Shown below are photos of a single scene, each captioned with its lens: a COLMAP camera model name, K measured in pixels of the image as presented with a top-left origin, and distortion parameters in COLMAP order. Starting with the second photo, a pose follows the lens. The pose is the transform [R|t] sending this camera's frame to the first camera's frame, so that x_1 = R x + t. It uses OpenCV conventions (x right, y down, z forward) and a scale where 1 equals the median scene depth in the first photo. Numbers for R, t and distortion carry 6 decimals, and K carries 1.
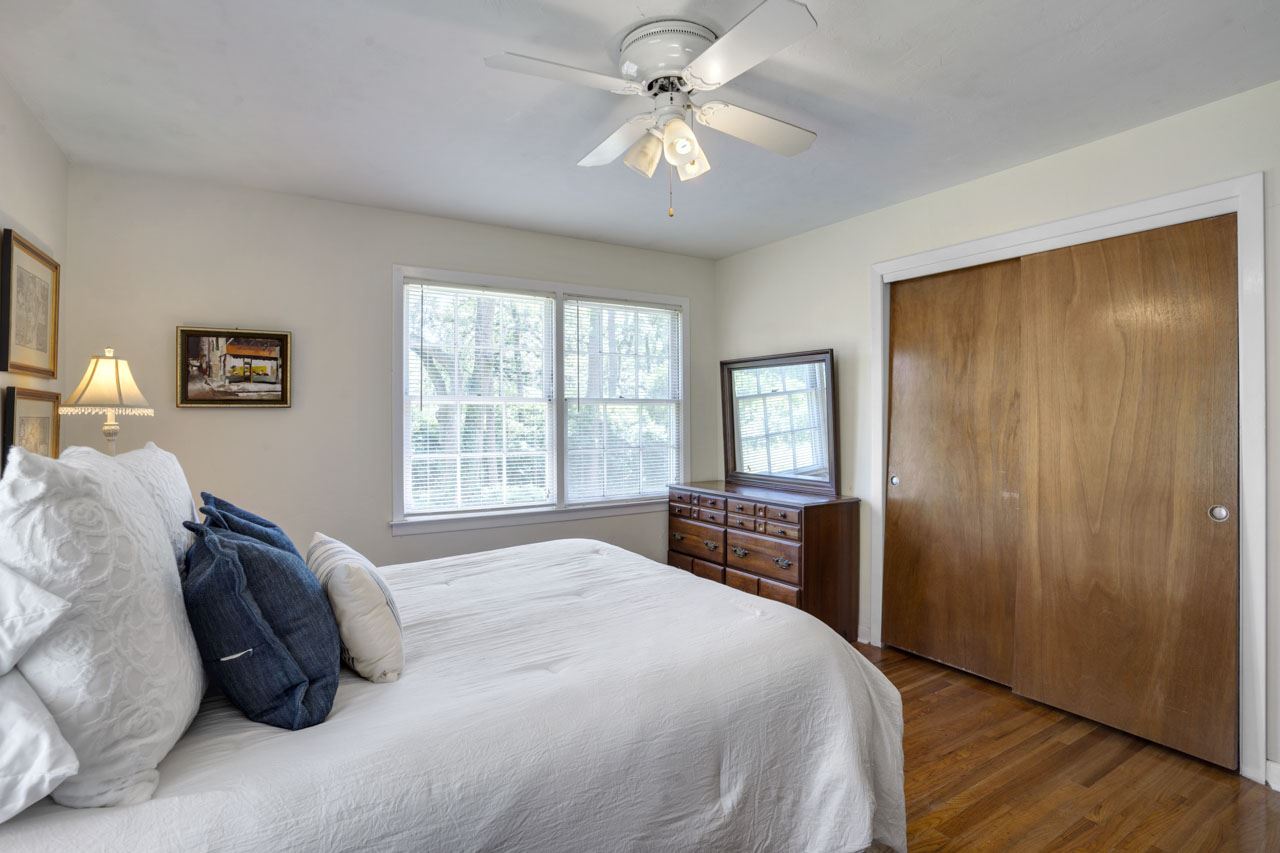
lens RADIAL K [[633.7, 0, 636.8], [0, 633.7, 418.3], [0, 0, 1]] dist [-0.068692, 0.016711]
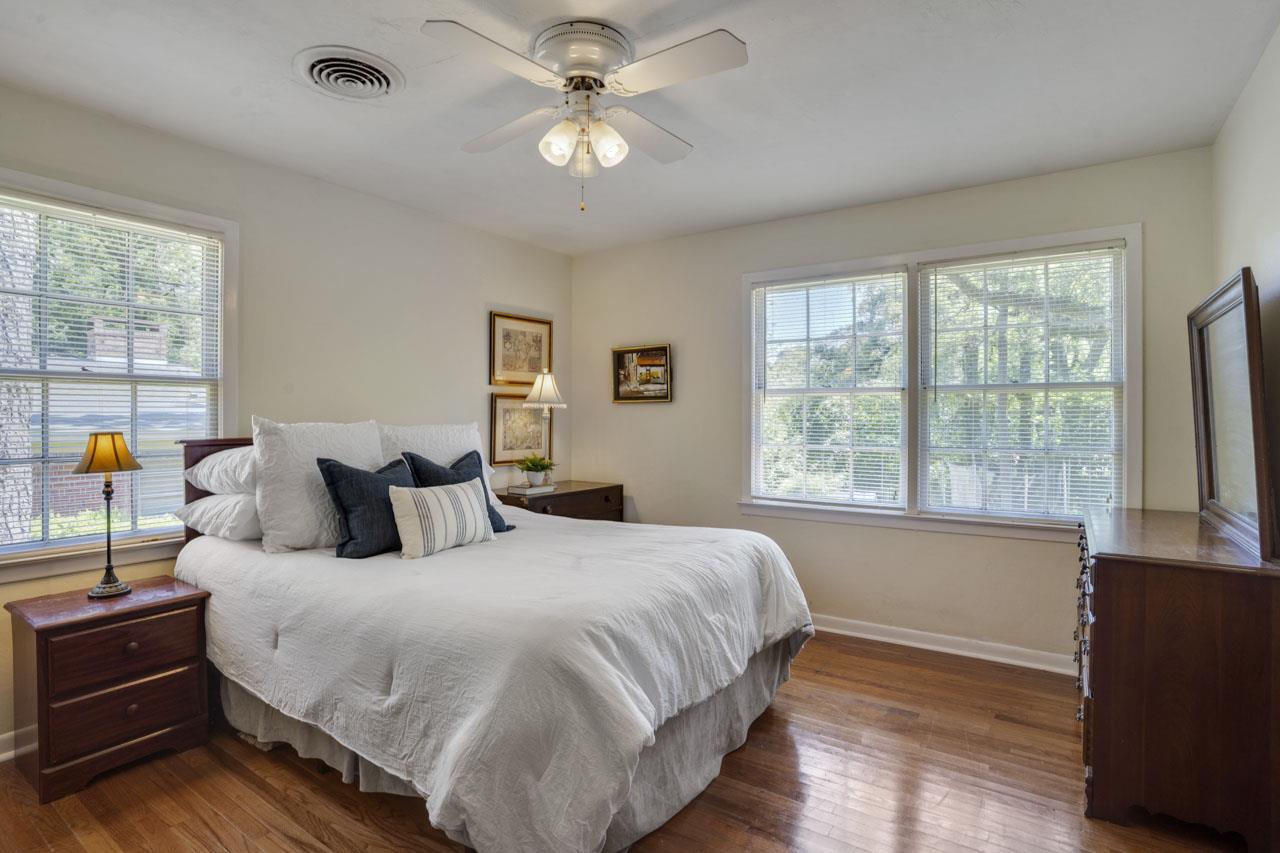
lens RADIAL K [[633.7, 0, 636.7], [0, 633.7, 425.4], [0, 0, 1]] dist [-0.068692, 0.016711]
pose [[0.395277, 0.016187, -0.918419, 0.667354], [-0.004936, 0.999868, 0.015499, 0.012481], [0.918549, -0.001593, 0.395305, 0.423736]]
